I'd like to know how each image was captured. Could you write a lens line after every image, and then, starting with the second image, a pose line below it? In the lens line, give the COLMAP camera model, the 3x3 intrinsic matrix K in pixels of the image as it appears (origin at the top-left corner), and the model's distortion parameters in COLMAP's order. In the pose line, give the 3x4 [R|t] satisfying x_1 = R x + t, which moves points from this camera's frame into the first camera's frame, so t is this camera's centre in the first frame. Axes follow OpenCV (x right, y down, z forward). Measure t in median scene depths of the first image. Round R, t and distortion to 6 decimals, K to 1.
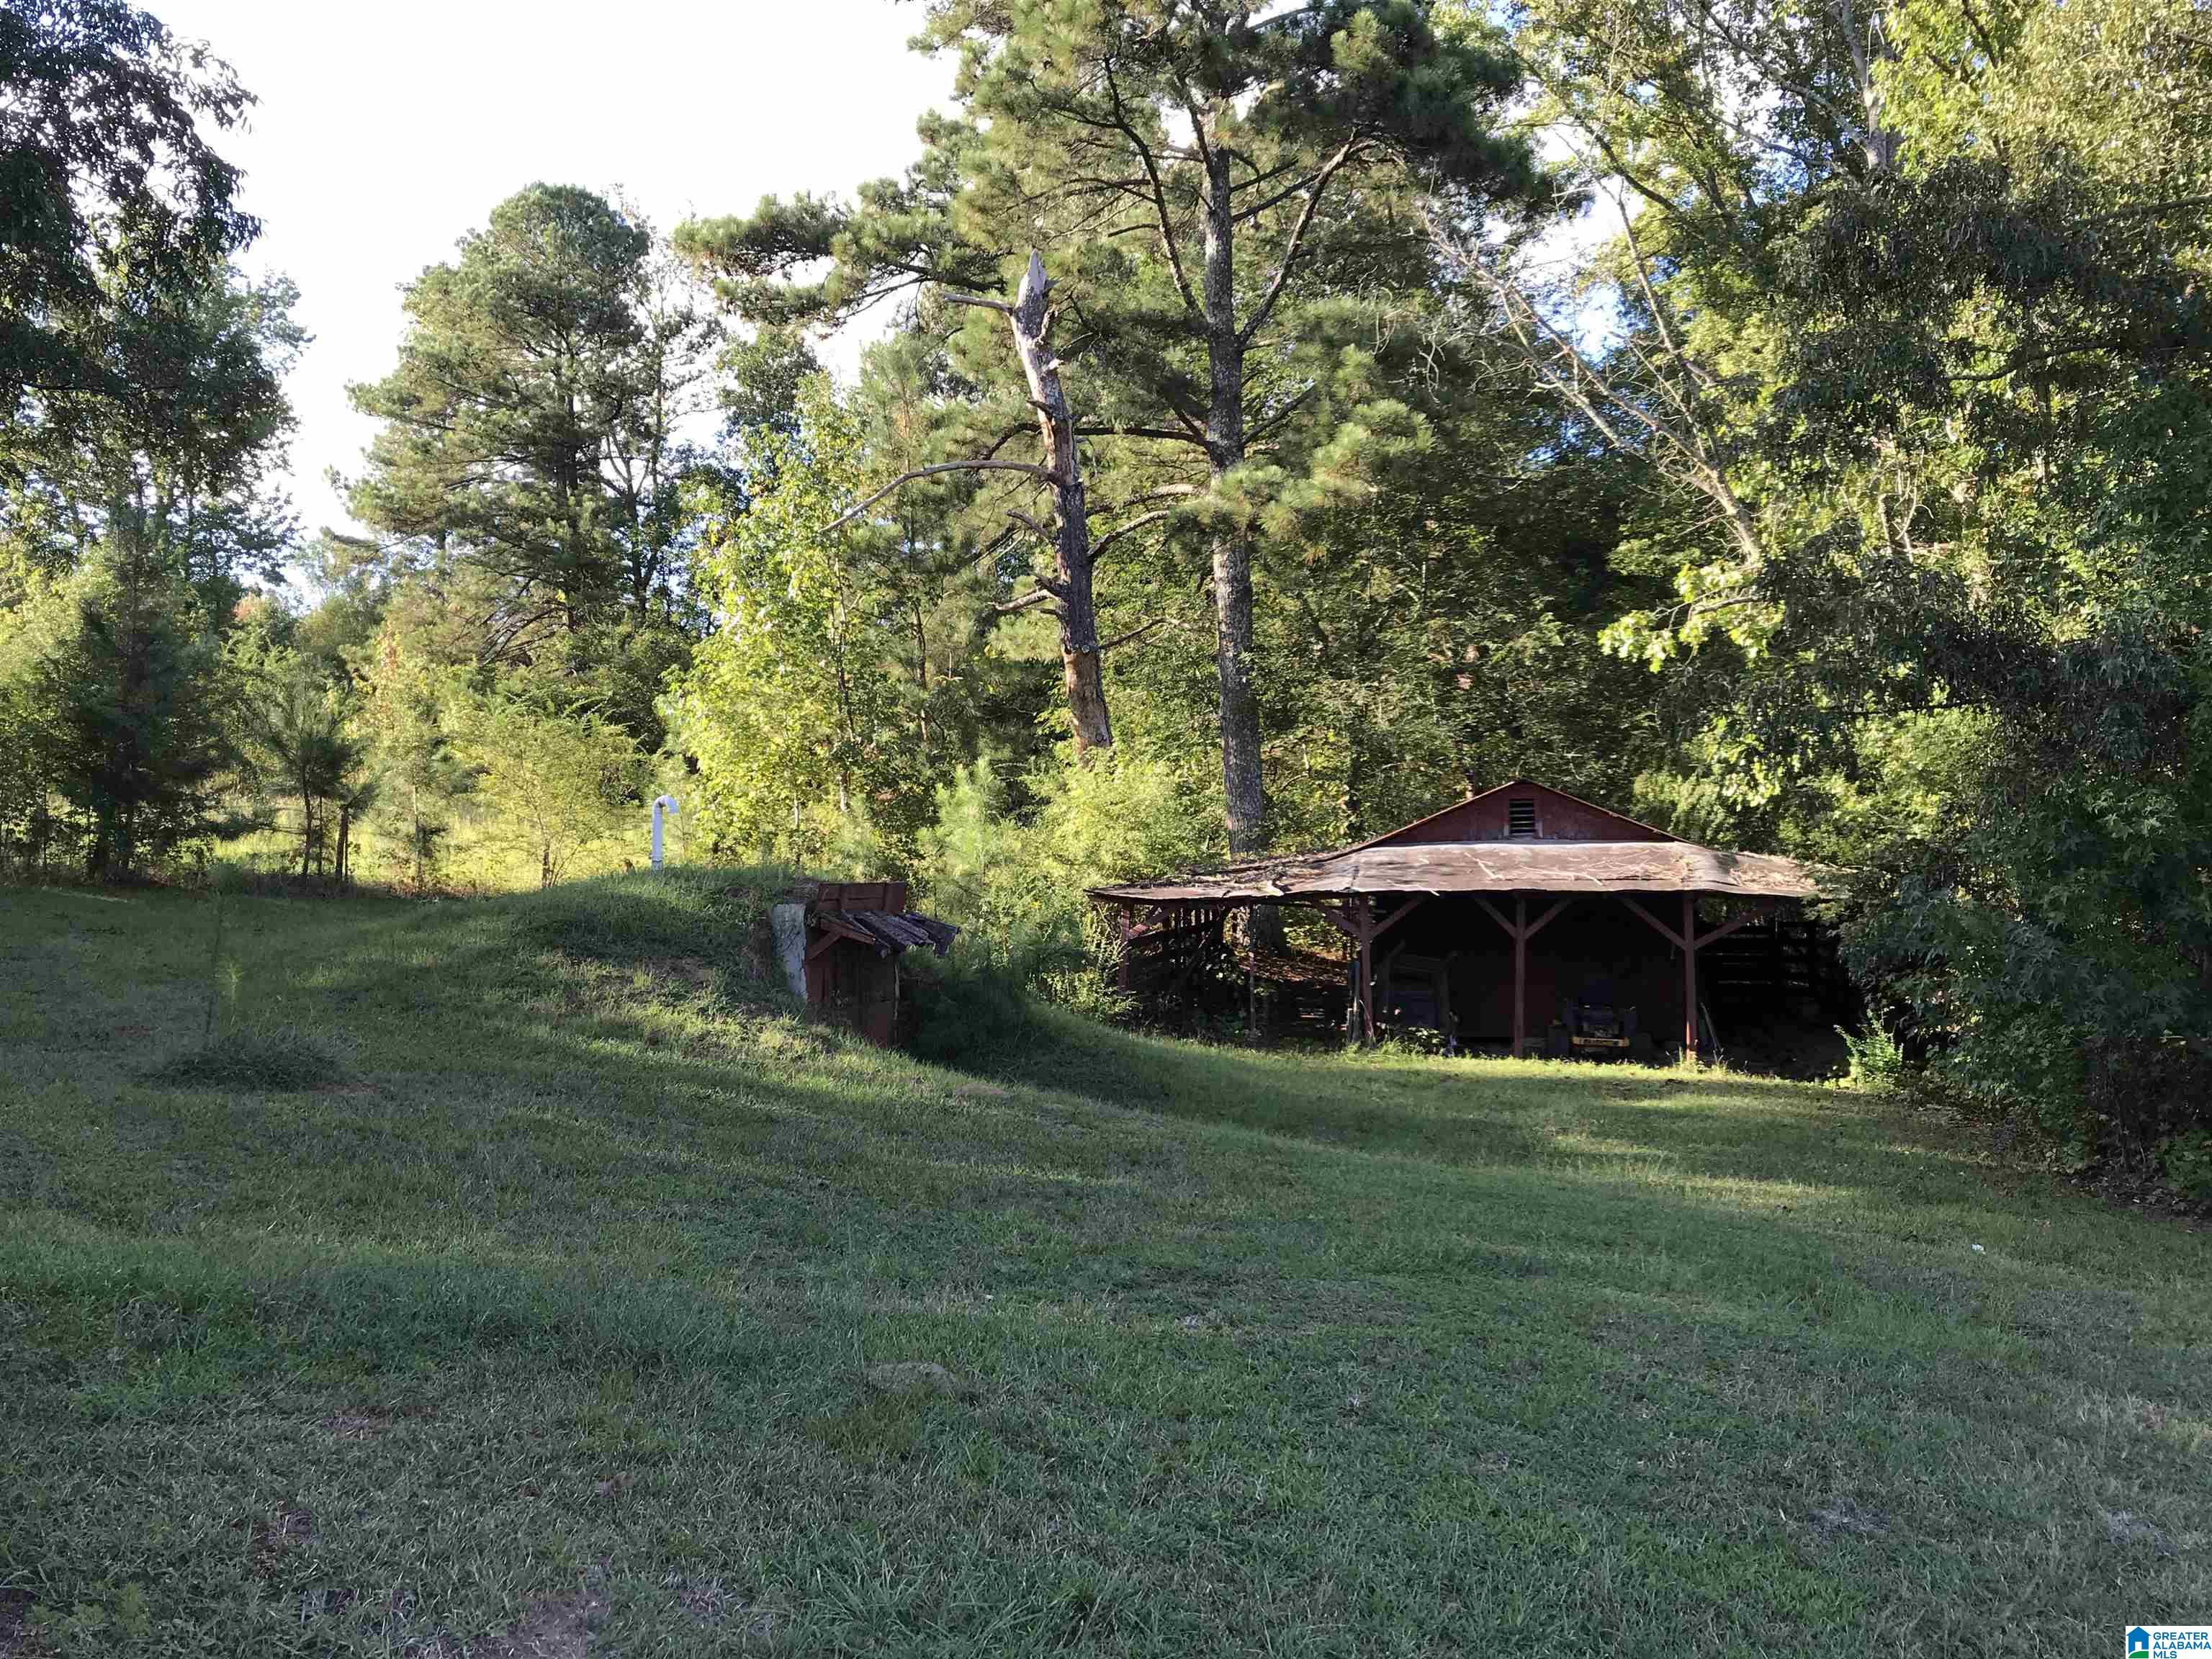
lens RADIAL K [[1911.3, 0, 1106.0], [0, 1911.3, 829.5], [0, 0, 1]] dist [0.089565, -0.169406]
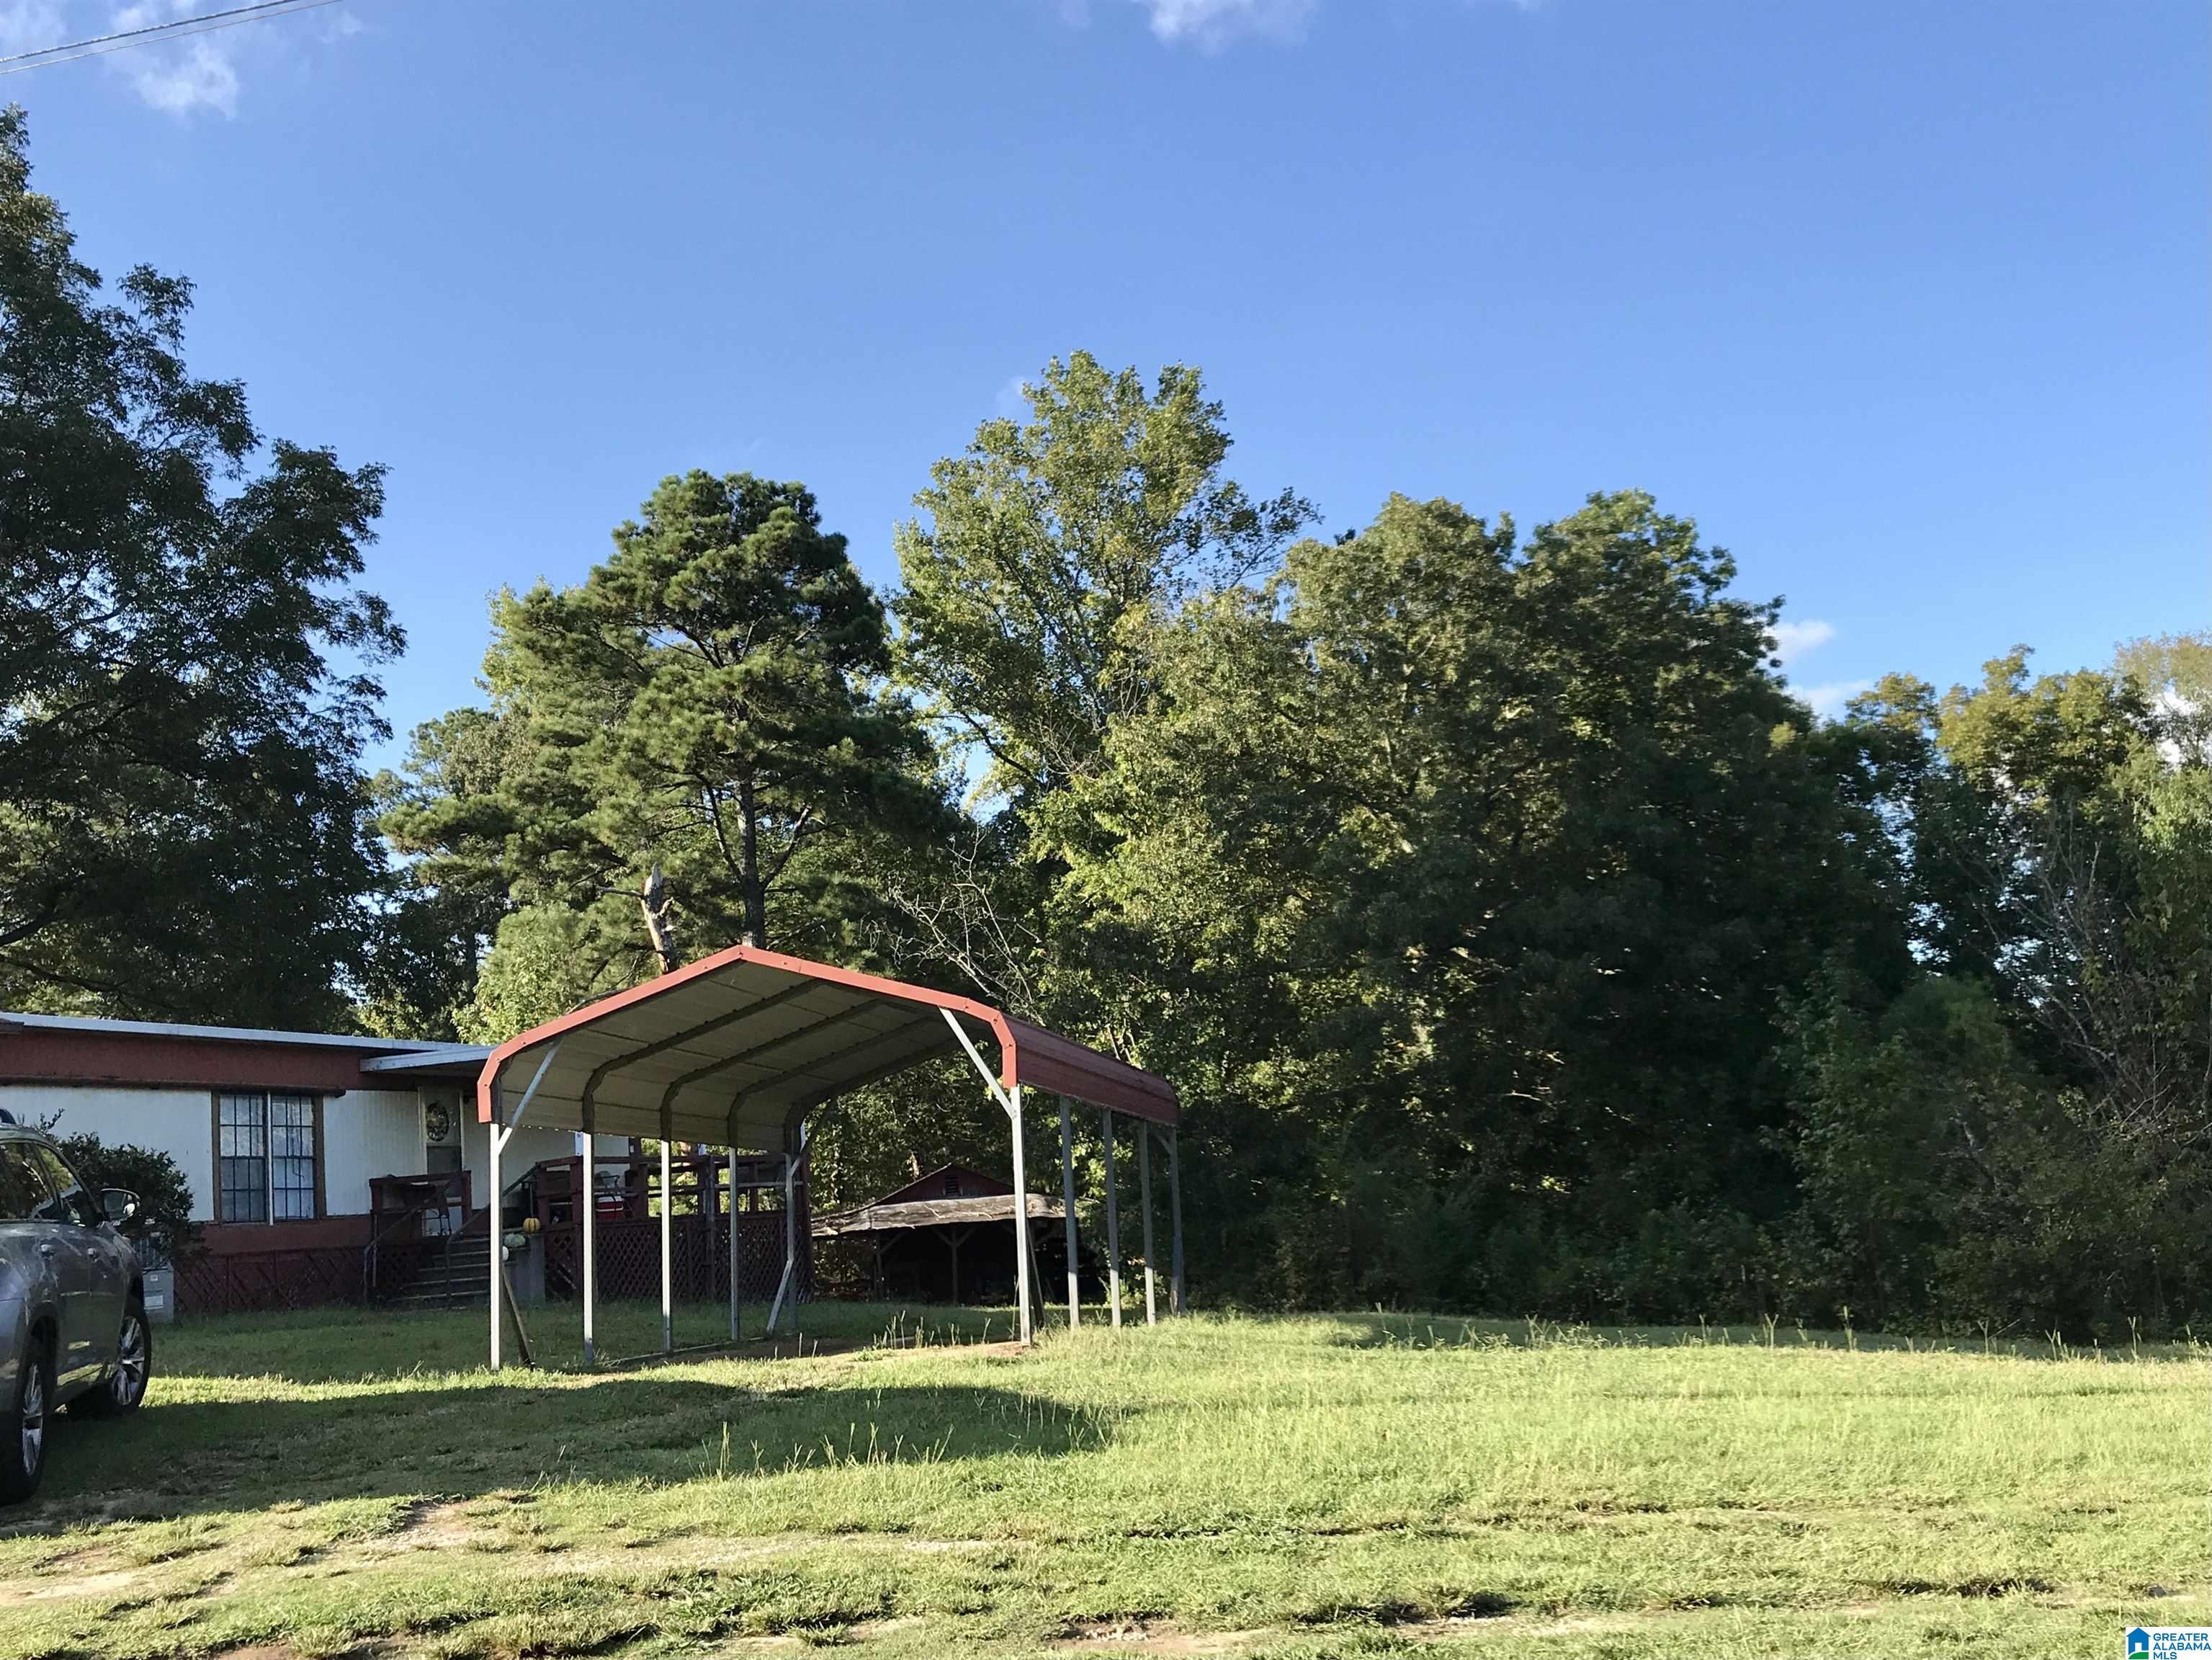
lens RADIAL K [[1911.6, 0, 1106.0], [0, 1911.6, 830.0], [0, 0, 1]] dist [0.089565, -0.169406]
pose [[0.956125, -0.009990, 0.292789, -0.153485], [0.062291, 0.983498, -0.169858, -0.015465], [-0.286261, 0.180644, 0.940969, -0.720813]]
